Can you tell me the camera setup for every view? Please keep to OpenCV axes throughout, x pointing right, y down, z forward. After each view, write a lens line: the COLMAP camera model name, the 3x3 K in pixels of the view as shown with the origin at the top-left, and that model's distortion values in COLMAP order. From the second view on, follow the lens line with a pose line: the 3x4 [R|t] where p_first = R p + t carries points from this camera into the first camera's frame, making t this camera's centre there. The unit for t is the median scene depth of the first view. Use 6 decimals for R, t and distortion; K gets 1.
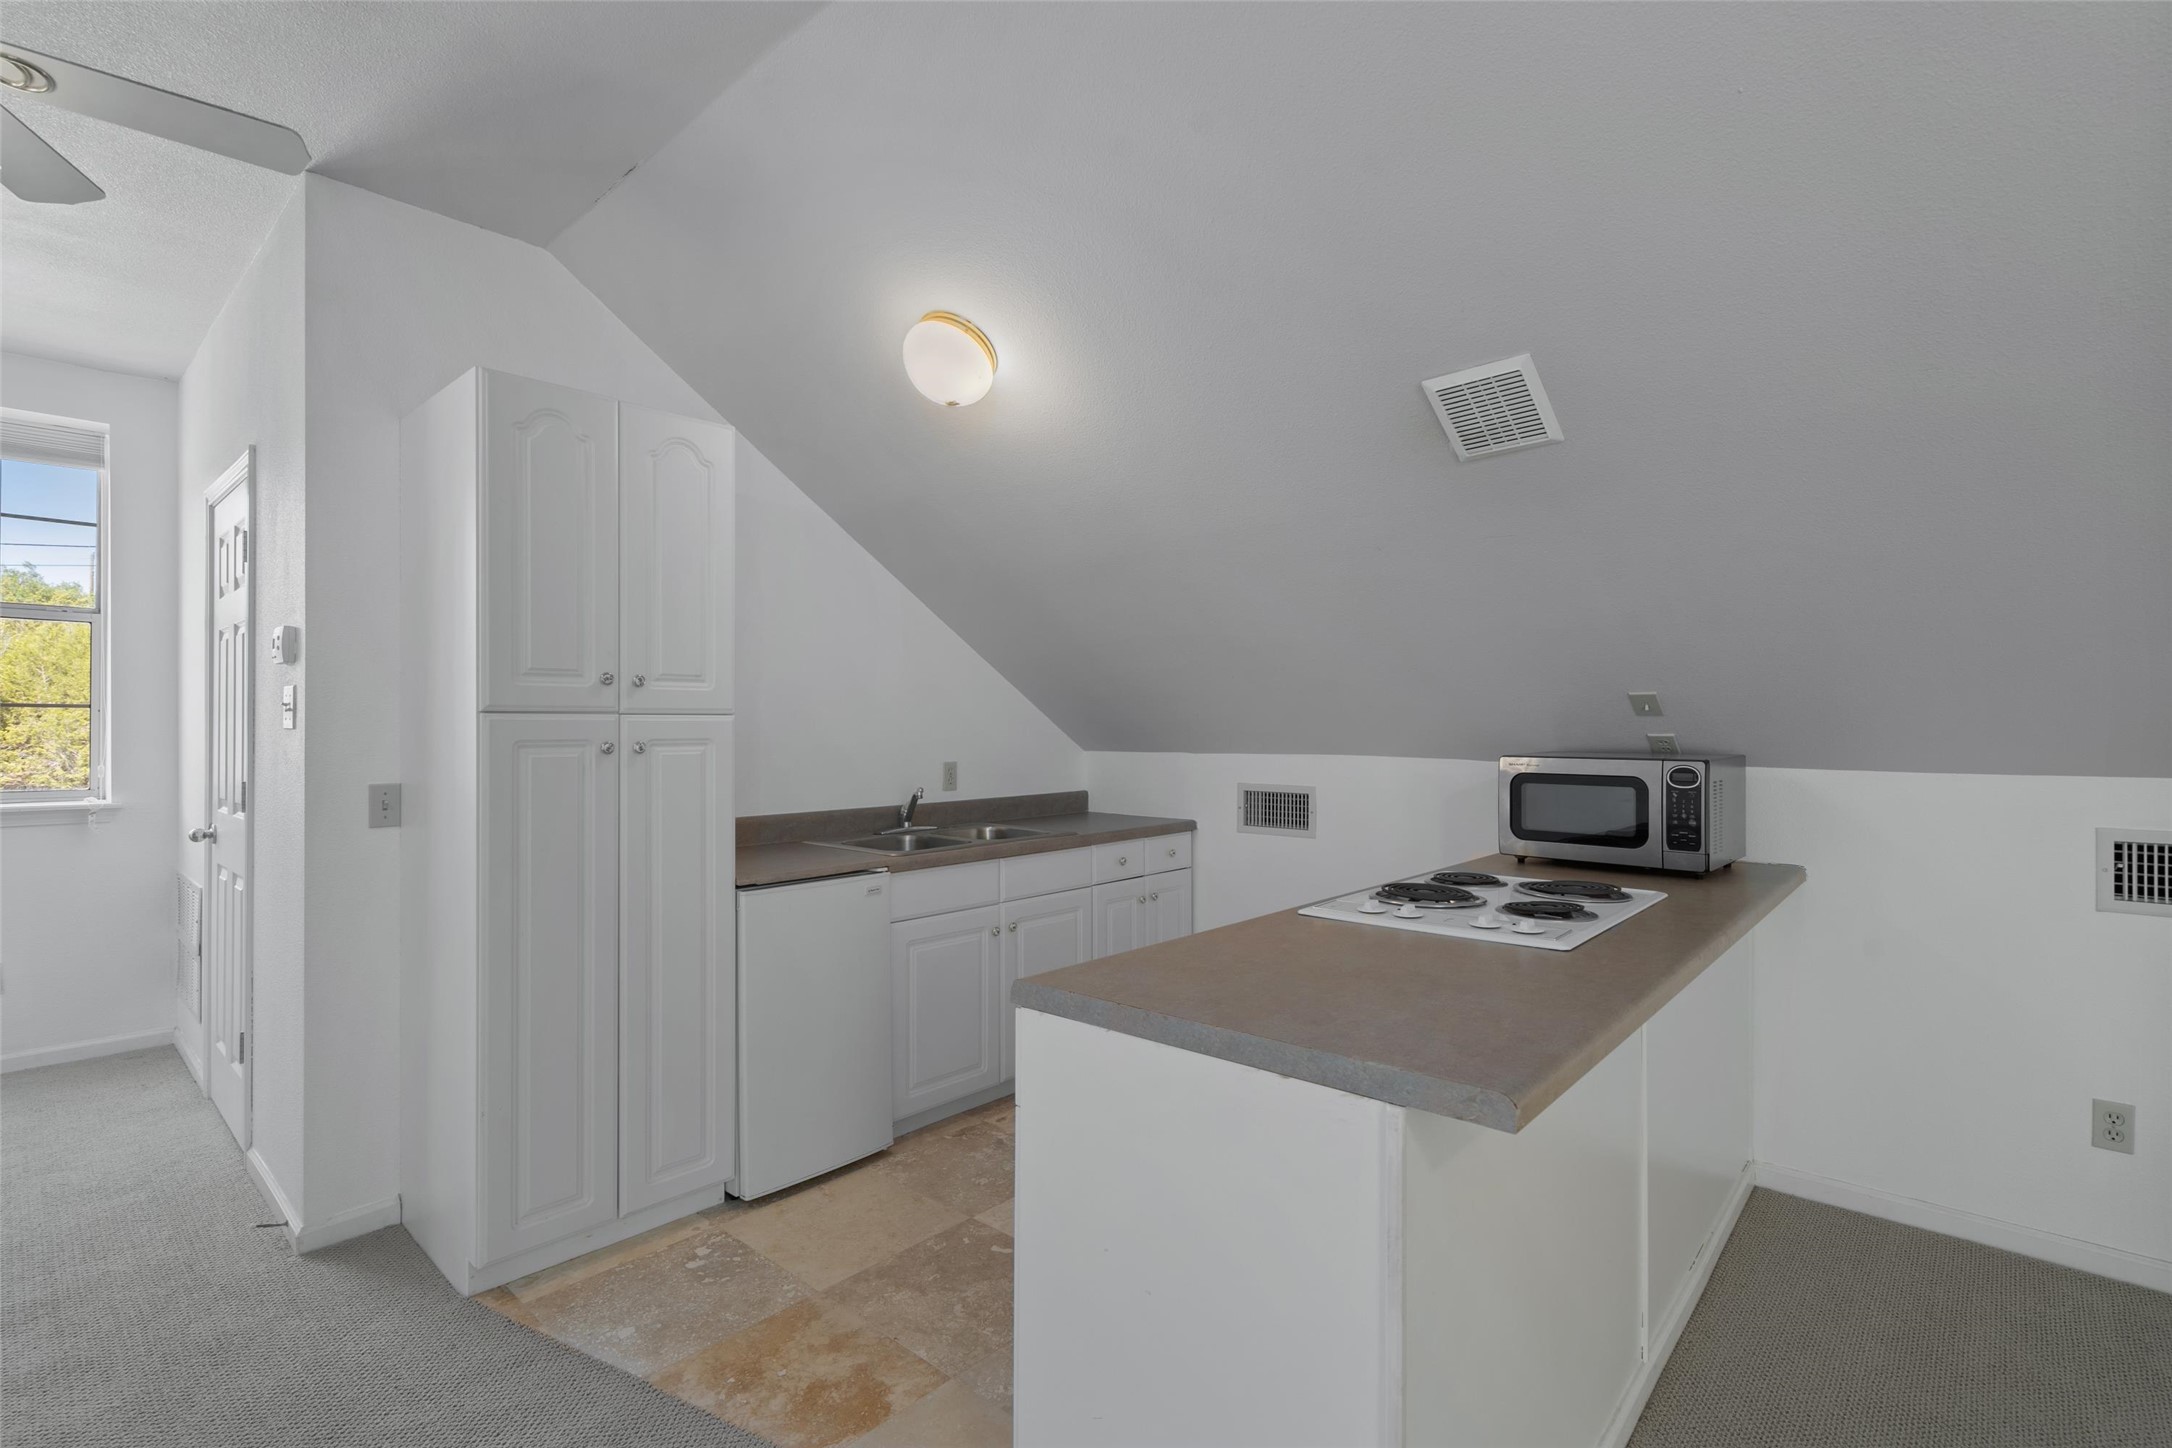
lens RADIAL K [[1004.9, 0, 1086.0], [0, 1004.9, 724.0], [0, 0, 1]] dist [0.000788, 0.000107]
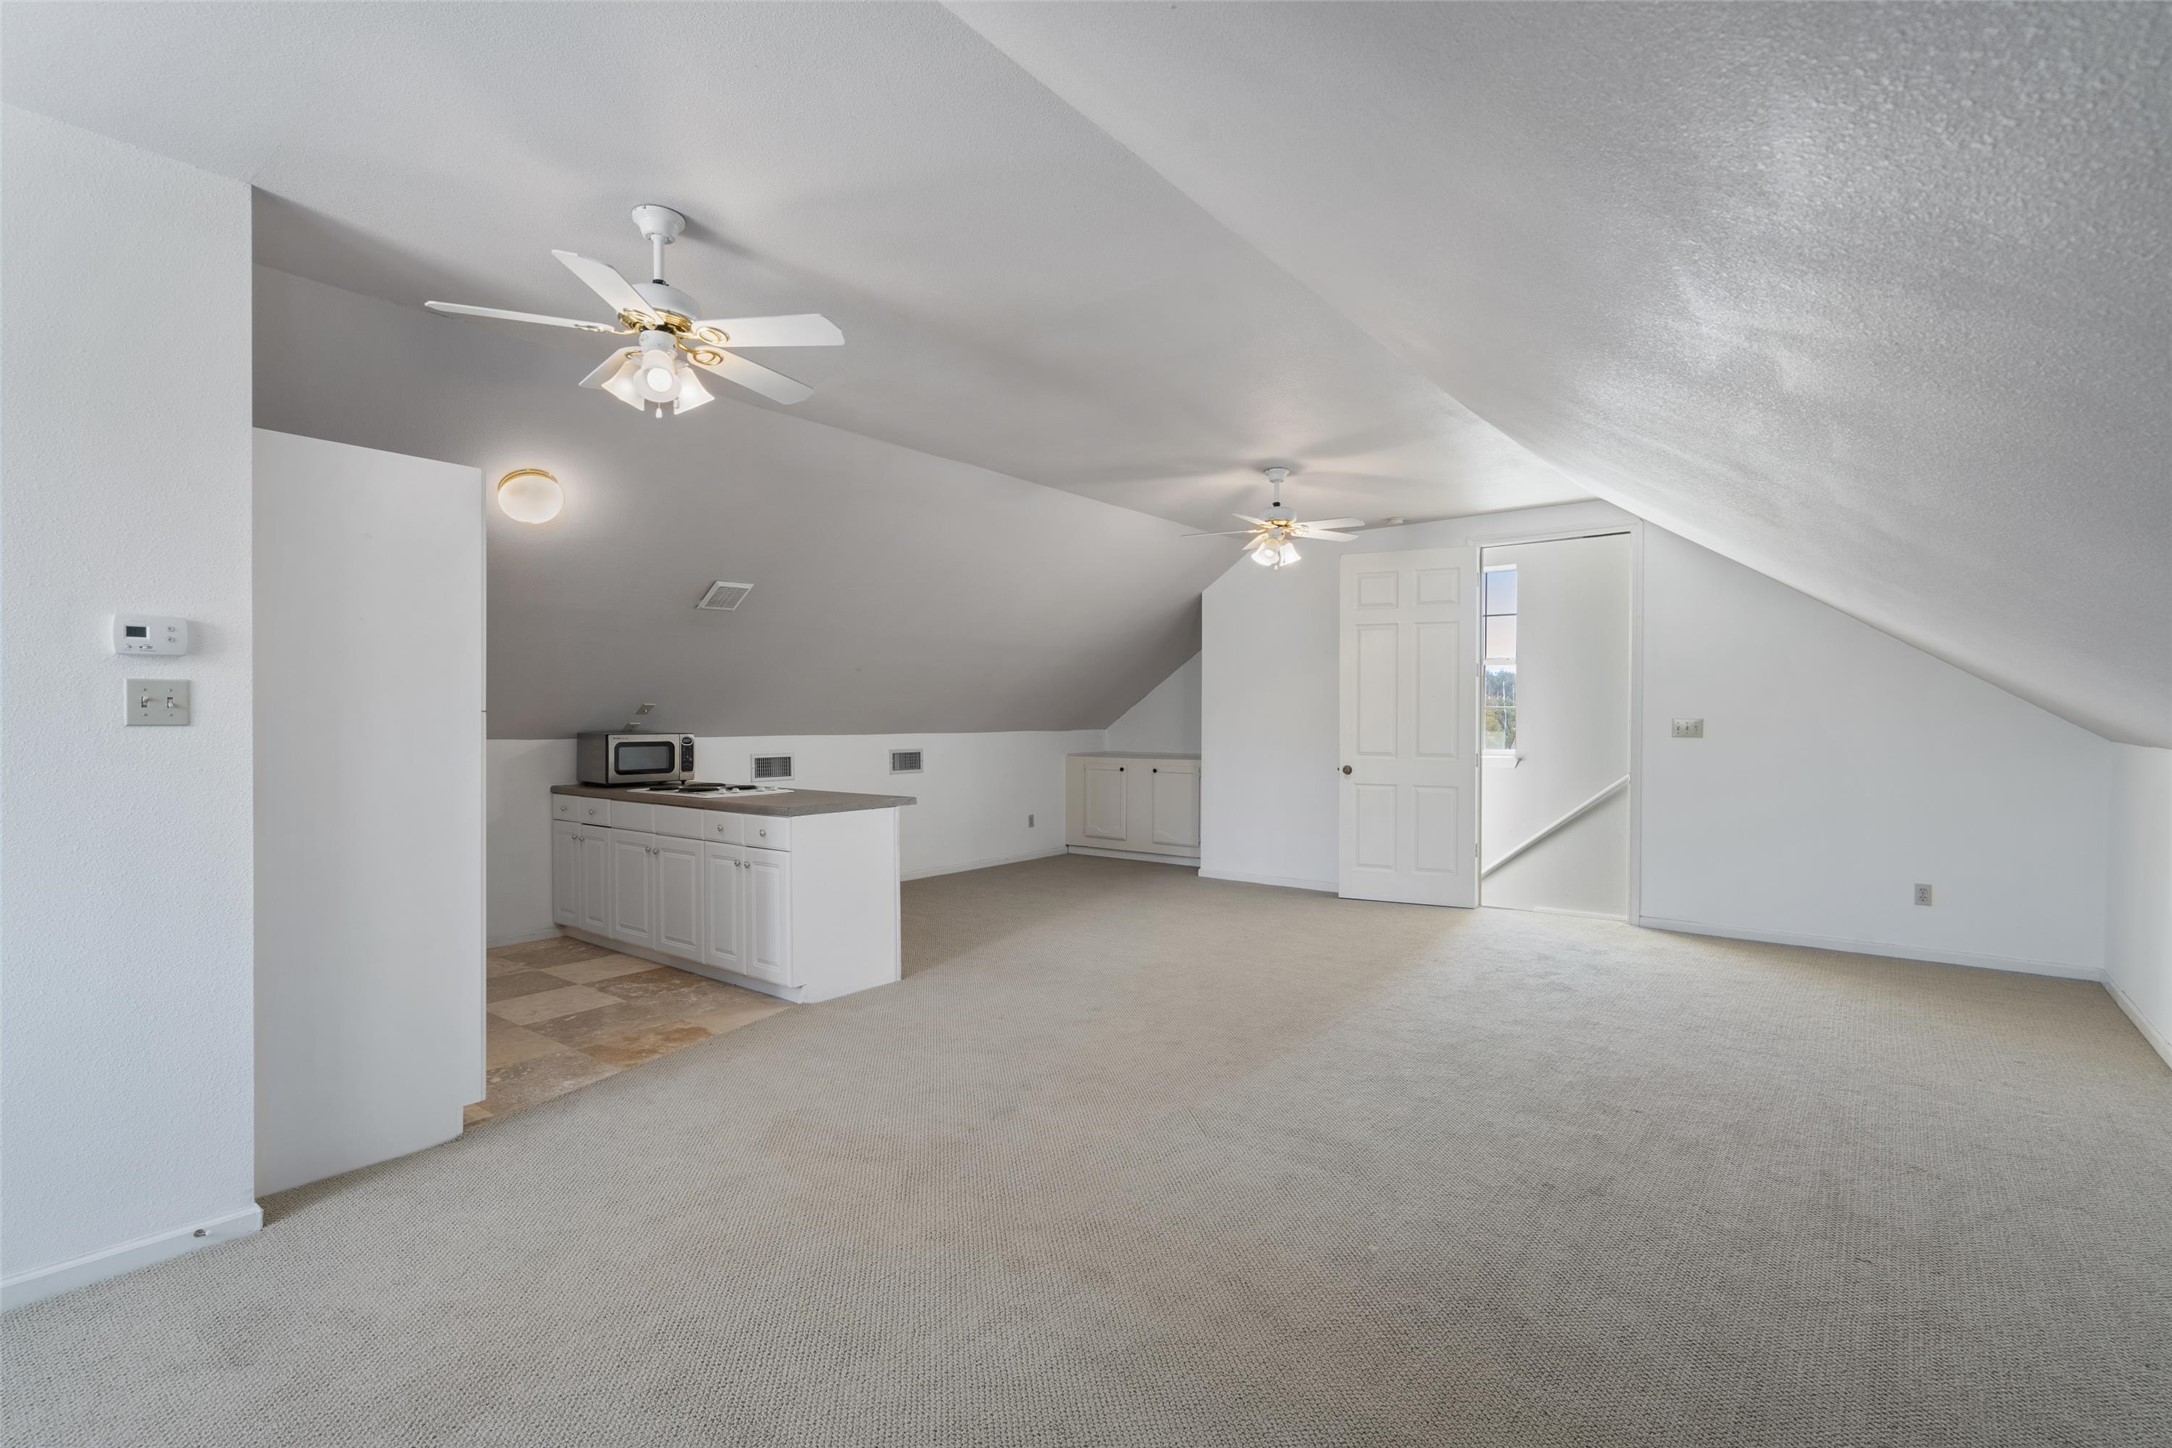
lens RADIAL K [[1004.9, 0, 1086.0], [0, 1004.9, 724.0], [0, 0, 1]] dist [0.000788, 0.000107]
pose [[-0.053643, -0.013277, 0.998472, -1.830244], [-0.006734, 0.999894, 0.012934, -0.023879], [-0.998537, -0.006030, -0.053726, 0.184106]]
